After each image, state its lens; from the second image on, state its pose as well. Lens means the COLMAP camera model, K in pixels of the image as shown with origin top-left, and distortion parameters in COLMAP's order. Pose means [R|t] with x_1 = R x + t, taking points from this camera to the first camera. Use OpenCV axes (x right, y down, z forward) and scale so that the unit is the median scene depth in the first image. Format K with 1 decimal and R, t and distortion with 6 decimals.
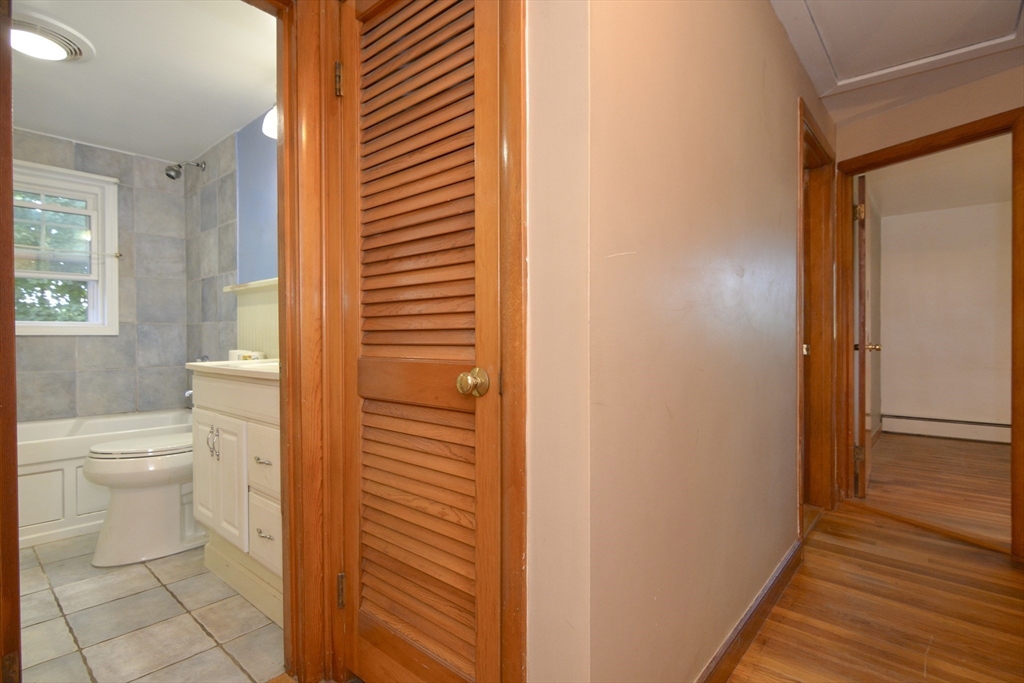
lens RADIAL K [[503.2, 0, 514.4], [0, 503.2, 344.3], [0, 0, 1]] dist [0.020444, -0.014955]
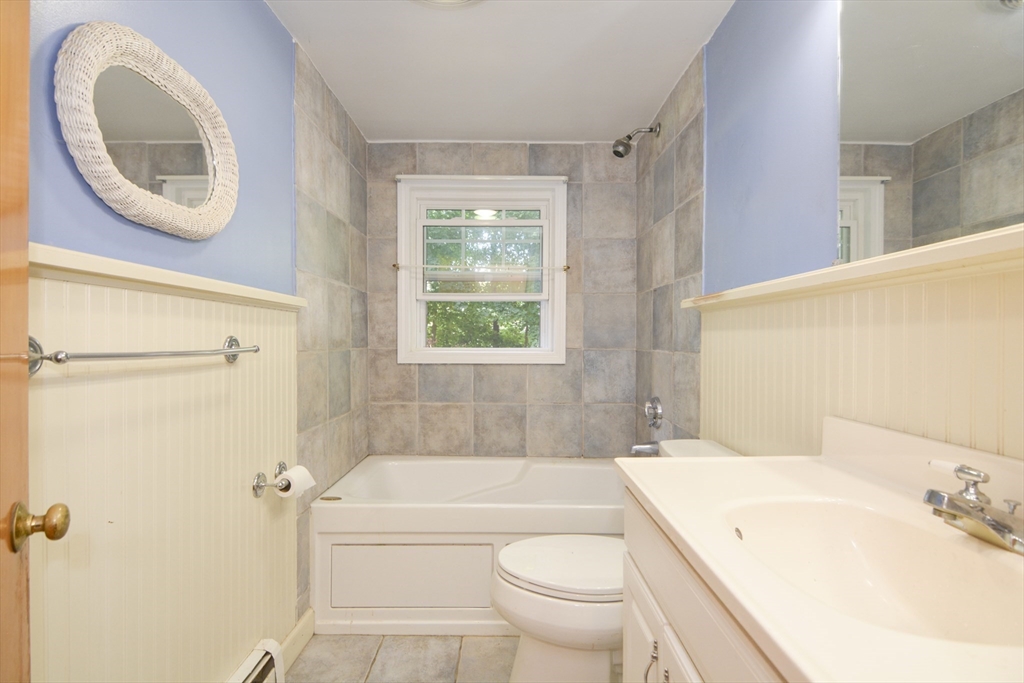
lens RADIAL K [[503.2, 0, 514.4], [0, 503.2, 344.3], [0, 0, 1]] dist [0.020444, -0.014955]
pose [[0.670117, 0.010899, -0.742175, -0.221998], [-0.012474, 0.999916, 0.003422, -0.051883], [0.742151, 0.006965, 0.670197, 0.381087]]
